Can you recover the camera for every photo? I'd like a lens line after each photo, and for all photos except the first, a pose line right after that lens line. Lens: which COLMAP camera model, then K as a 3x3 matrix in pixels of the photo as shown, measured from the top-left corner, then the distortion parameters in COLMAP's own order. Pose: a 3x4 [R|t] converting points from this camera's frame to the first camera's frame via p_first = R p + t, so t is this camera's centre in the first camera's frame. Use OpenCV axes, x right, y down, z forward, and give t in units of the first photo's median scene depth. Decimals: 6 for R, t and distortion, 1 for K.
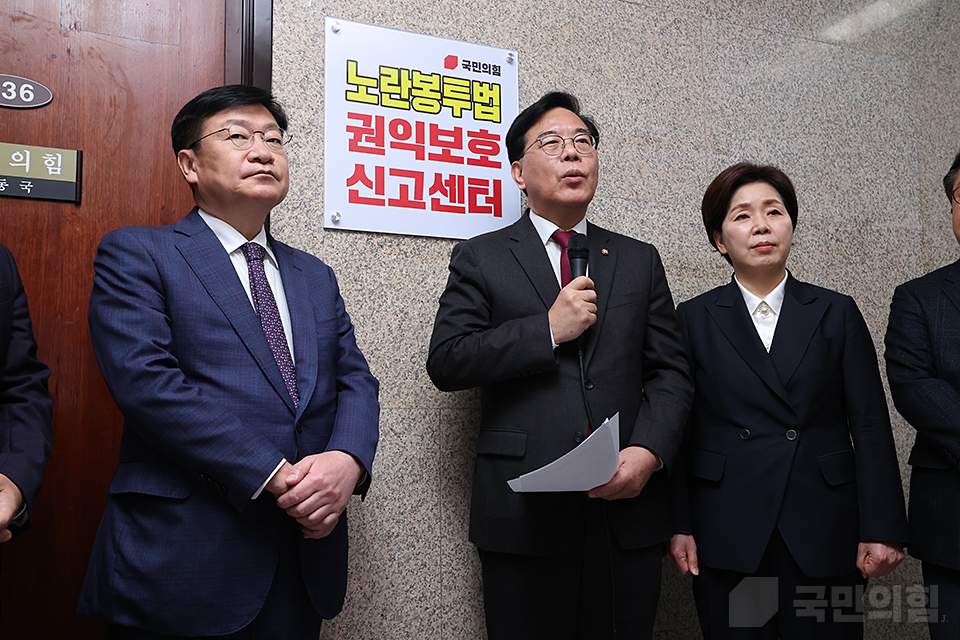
lens RADIAL K [[927.5, 0, 489.5], [0, 927.5, 315.8], [0, 0, 1]] dist [0.043614, 0.000000]
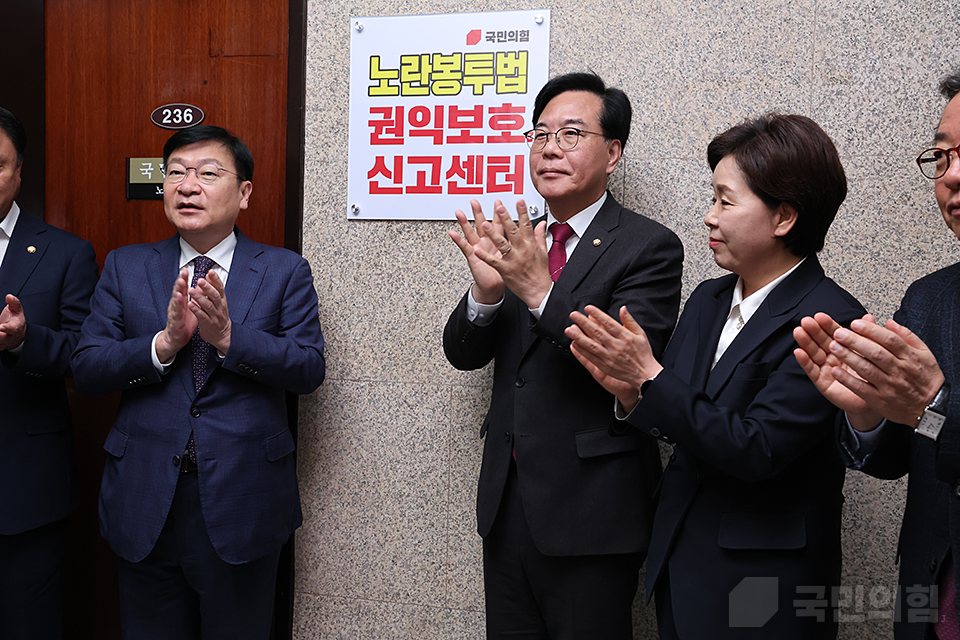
lens RADIAL K [[927.5, 0, 465.7], [0, 927.5, 318.4], [0, 0, 1]] dist [0.043614, 0.000000]
pose [[0.785591, 0.056694, -0.616144, 0.596518], [0.043201, 0.988337, 0.146024, -0.127049], [0.617237, -0.141333, 0.773979, 0.196473]]
